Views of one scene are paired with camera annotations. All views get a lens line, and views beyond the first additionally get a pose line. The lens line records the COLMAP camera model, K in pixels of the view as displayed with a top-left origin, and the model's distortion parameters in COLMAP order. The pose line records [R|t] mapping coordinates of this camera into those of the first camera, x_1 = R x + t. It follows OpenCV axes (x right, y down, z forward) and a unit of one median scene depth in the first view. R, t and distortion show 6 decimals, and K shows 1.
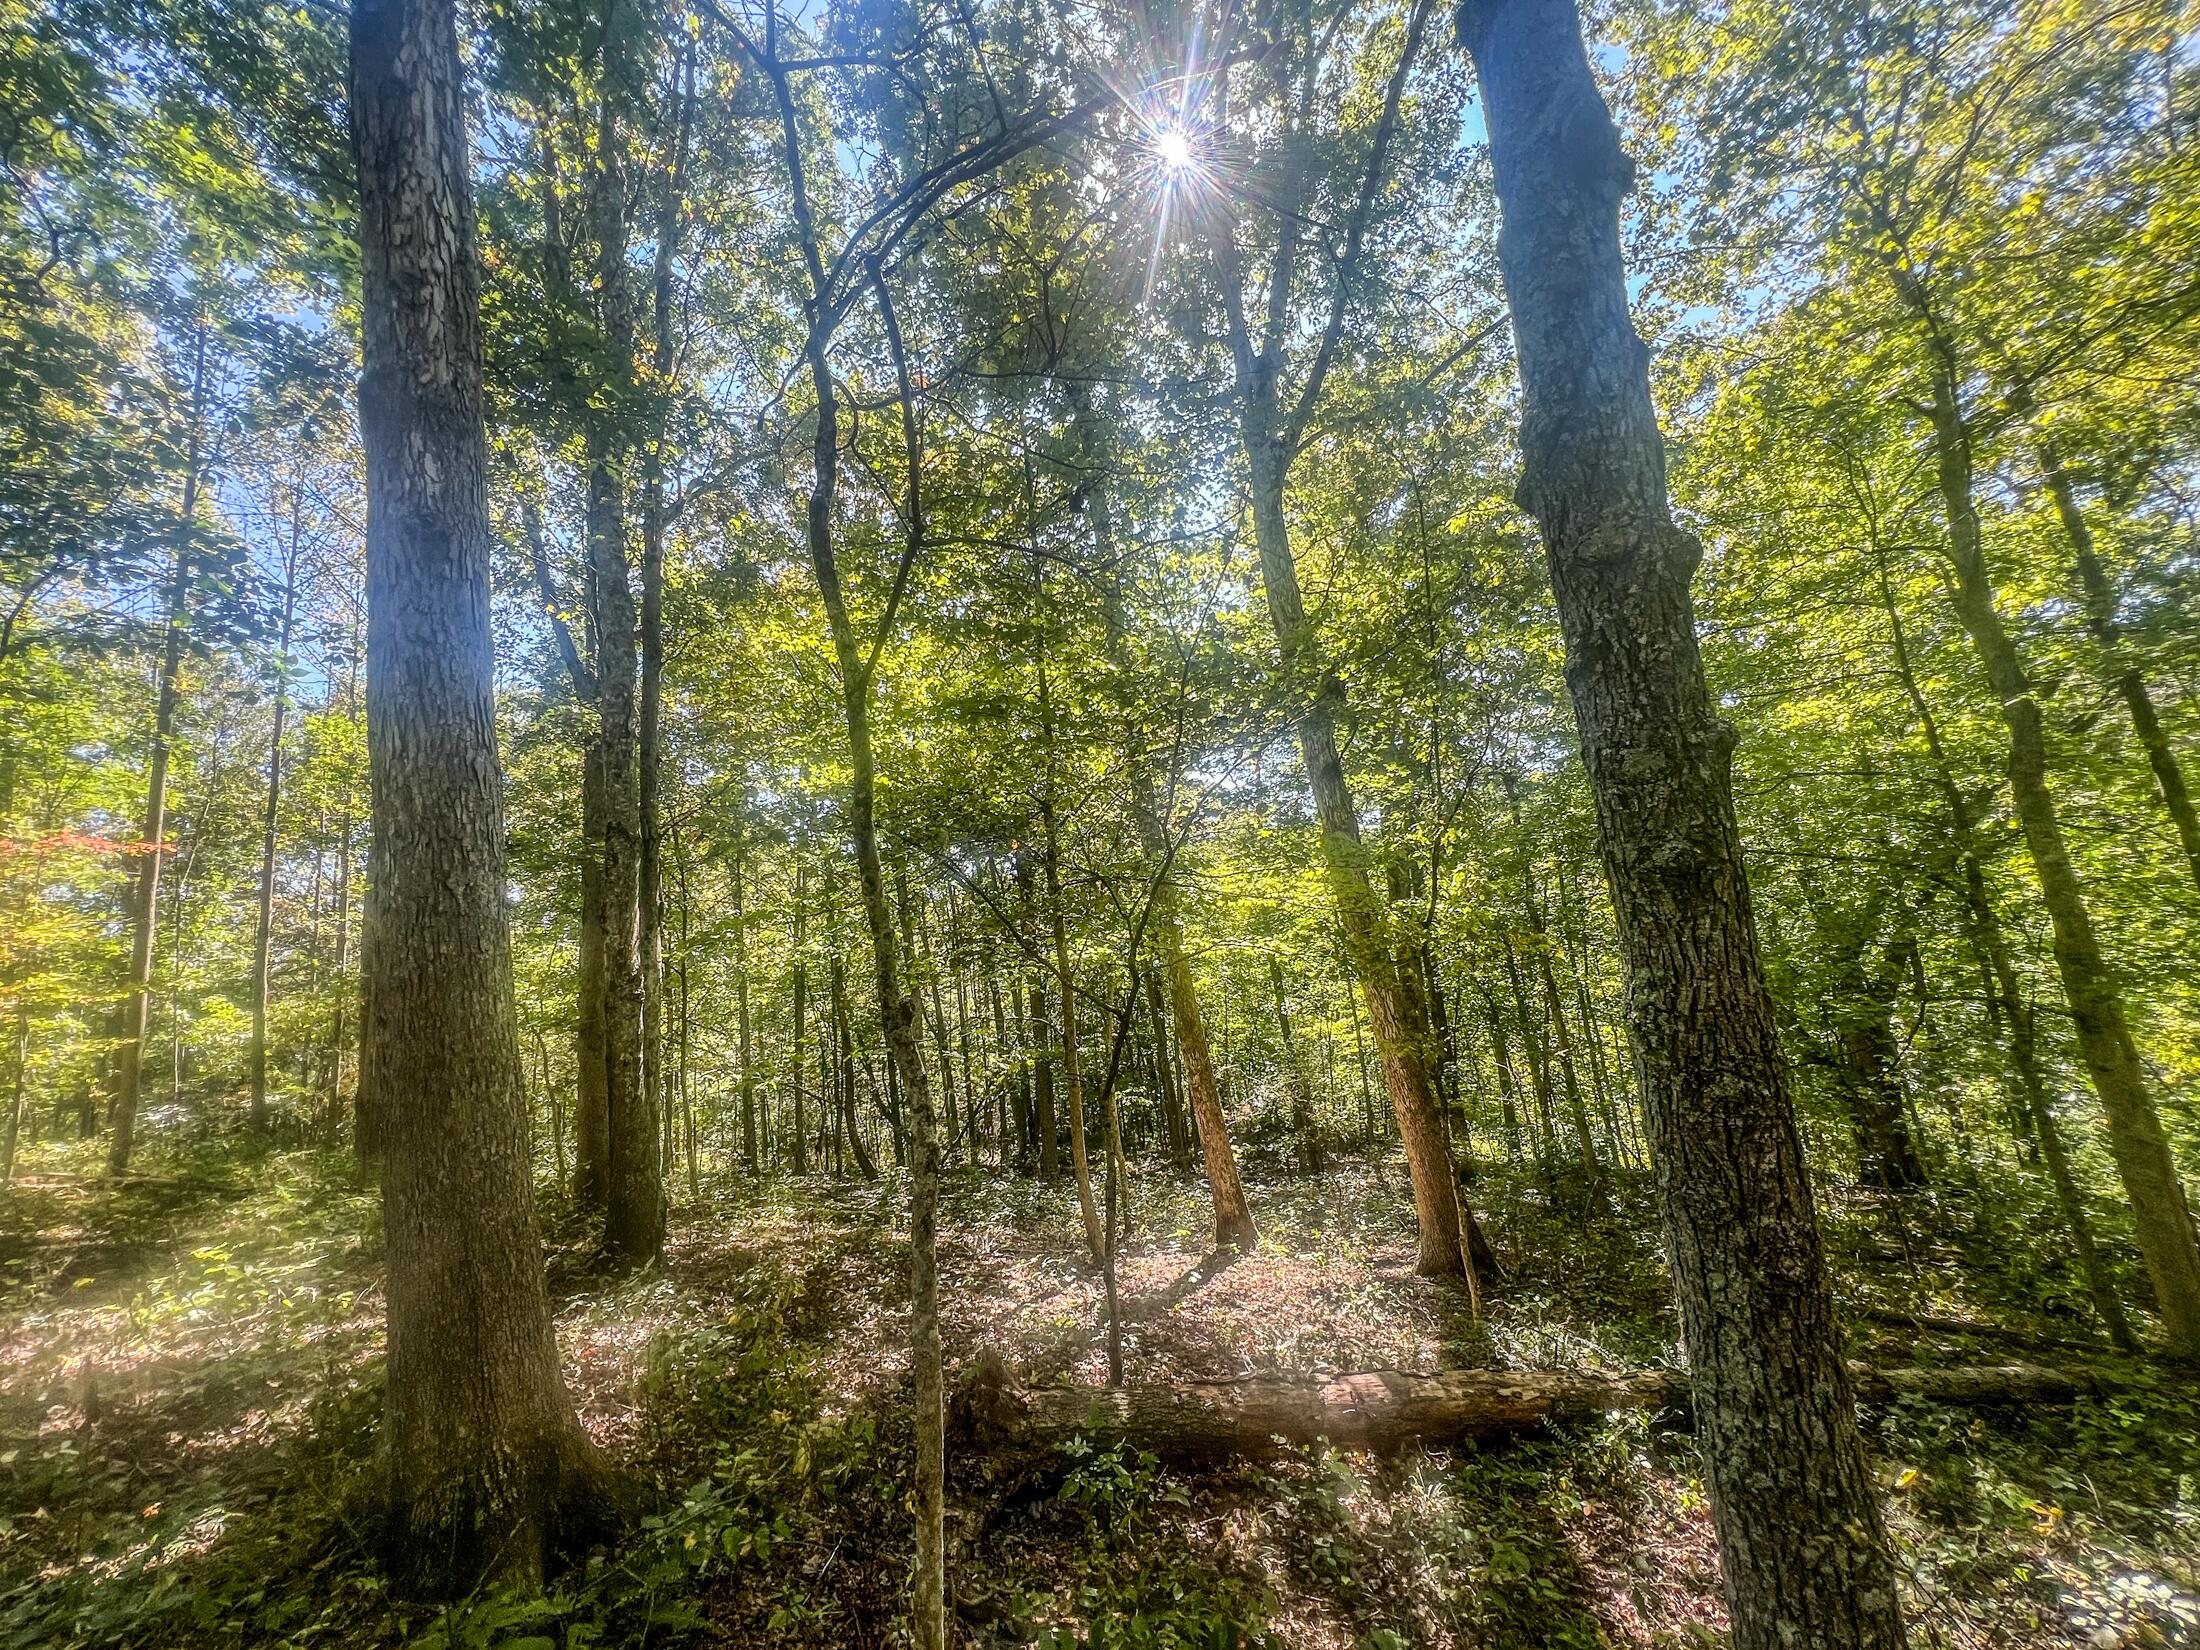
lens RADIAL K [[883.6, 0, 1102.2], [0, 883.6, 828.4], [0, 0, 1]] dist [-0.000738, 0.001032]
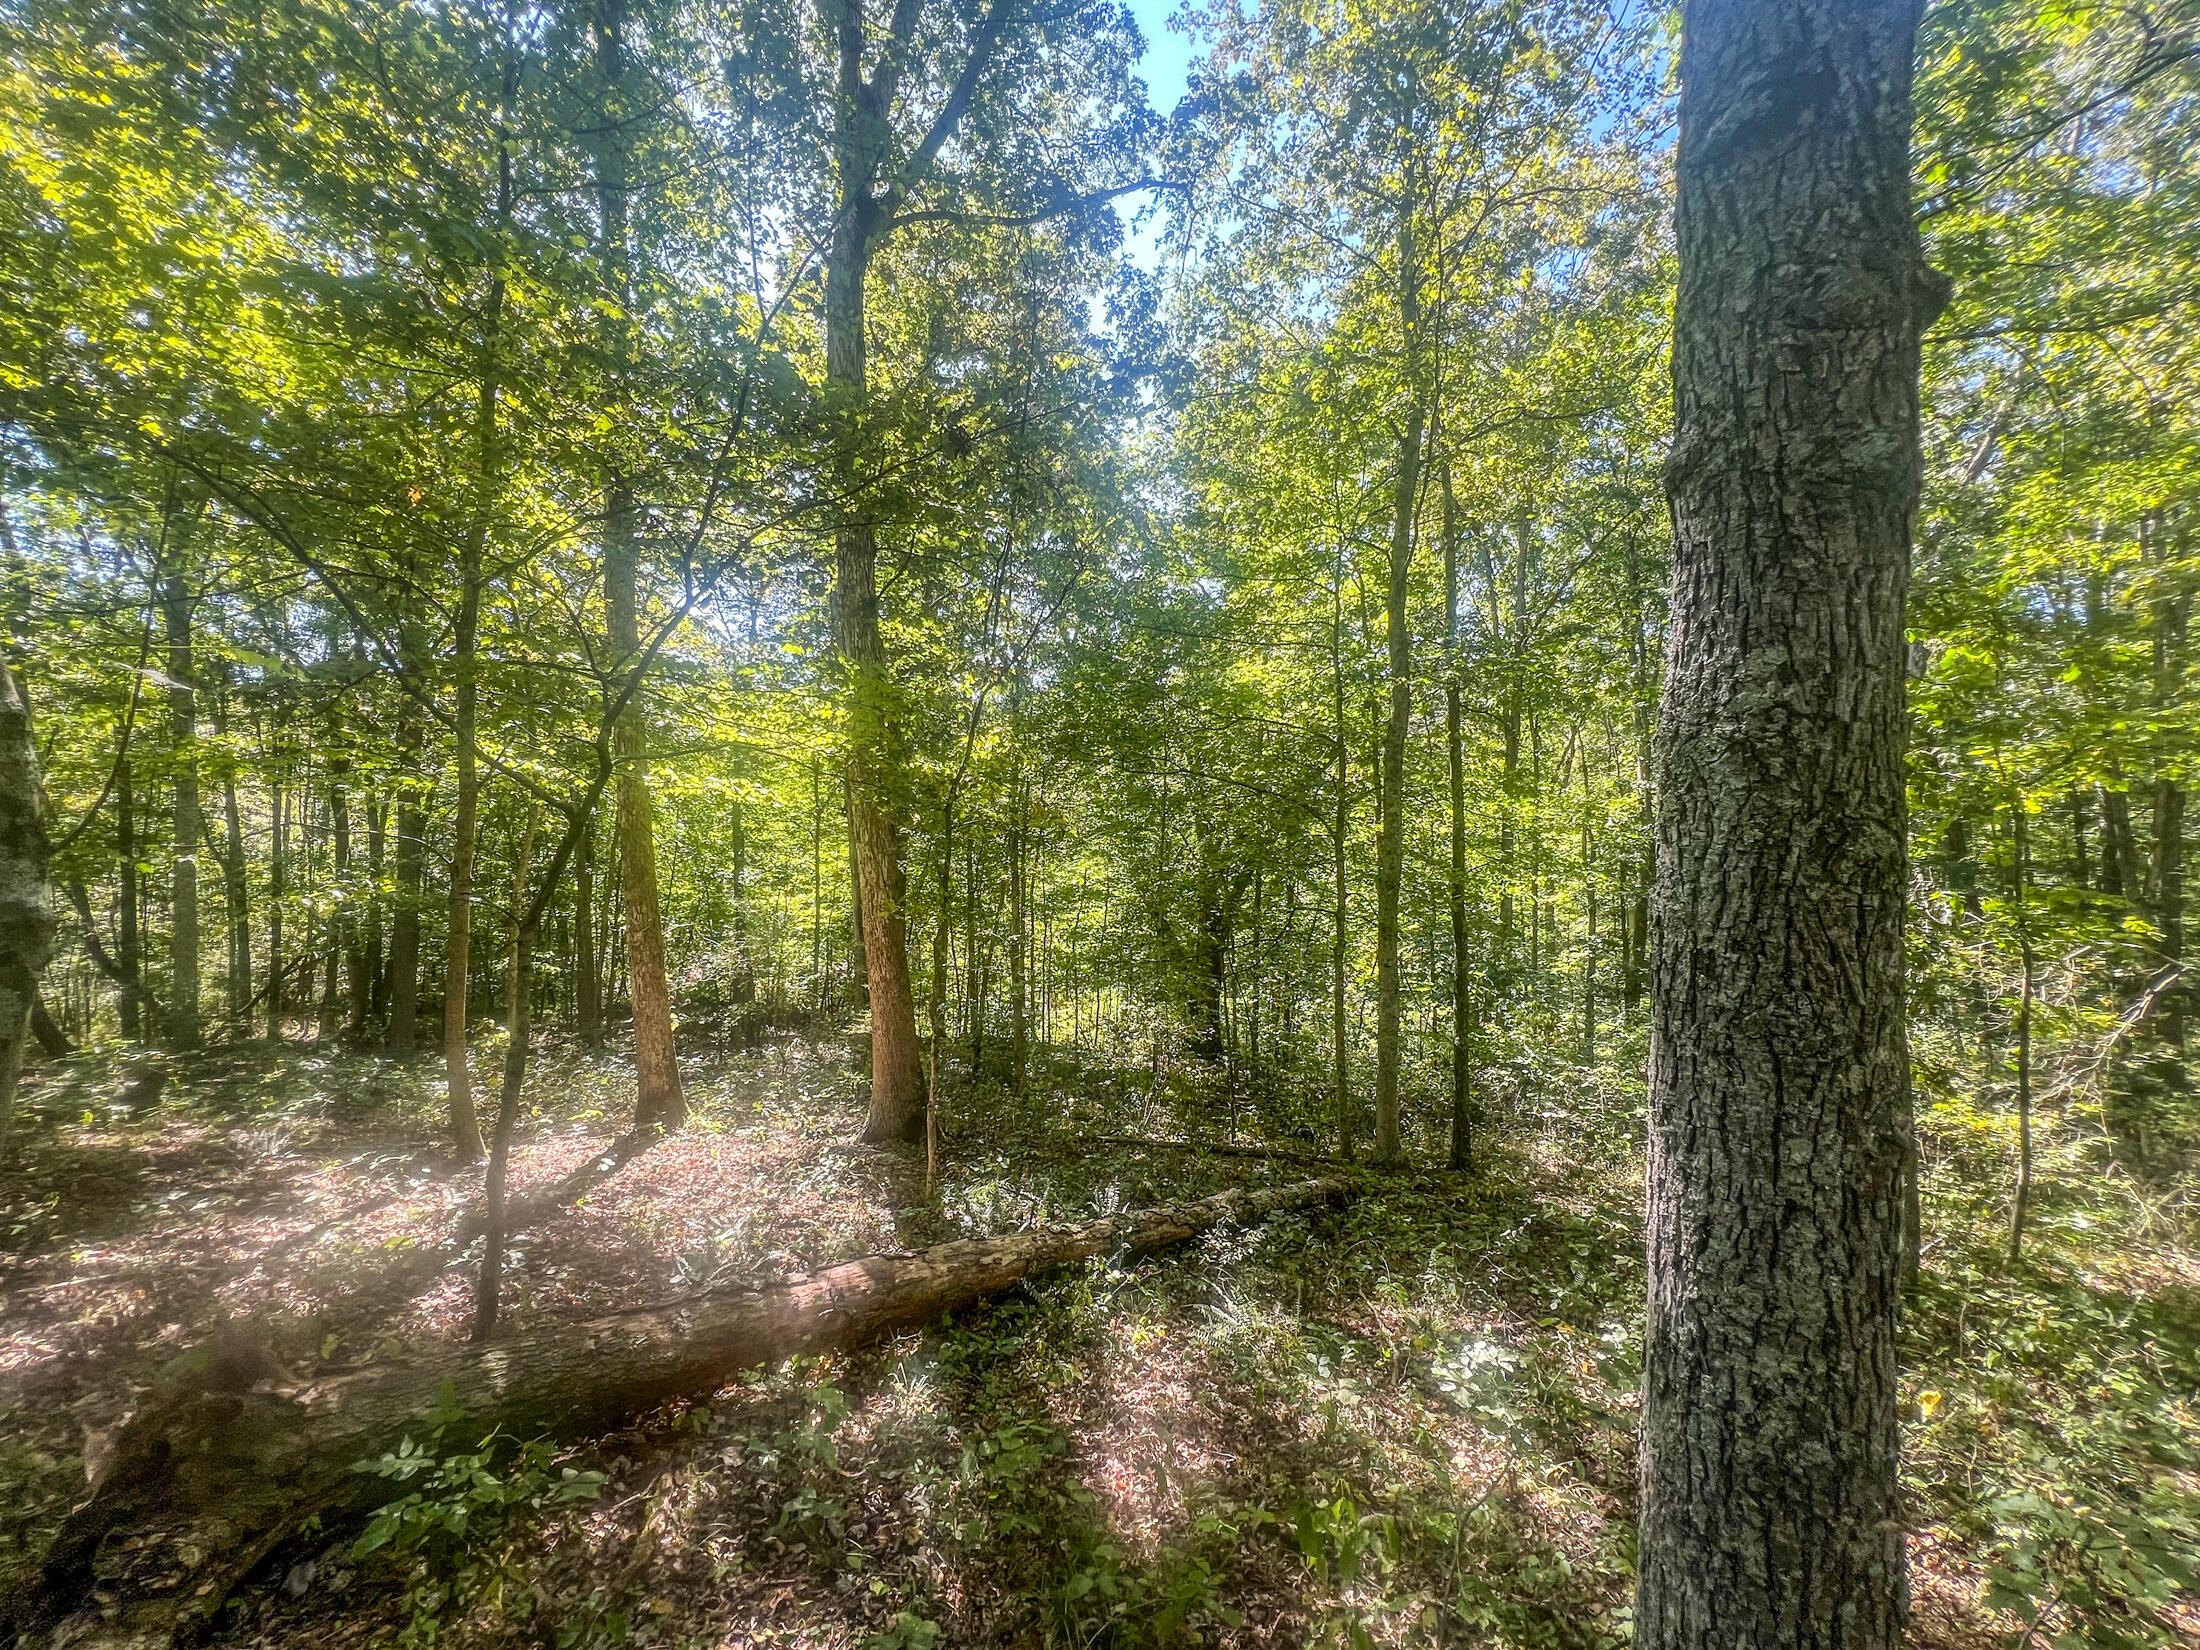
lens RADIAL K [[883.6, 0, 1102.2], [0, 883.6, 828.4], [0, 0, 1]] dist [-0.000738, 0.001032]
pose [[0.823173, 0.129627, 0.552795, -0.010566], [-0.199273, 0.977617, 0.067495, 0.057318], [-0.531673, -0.165717, 0.830579, 0.129058]]
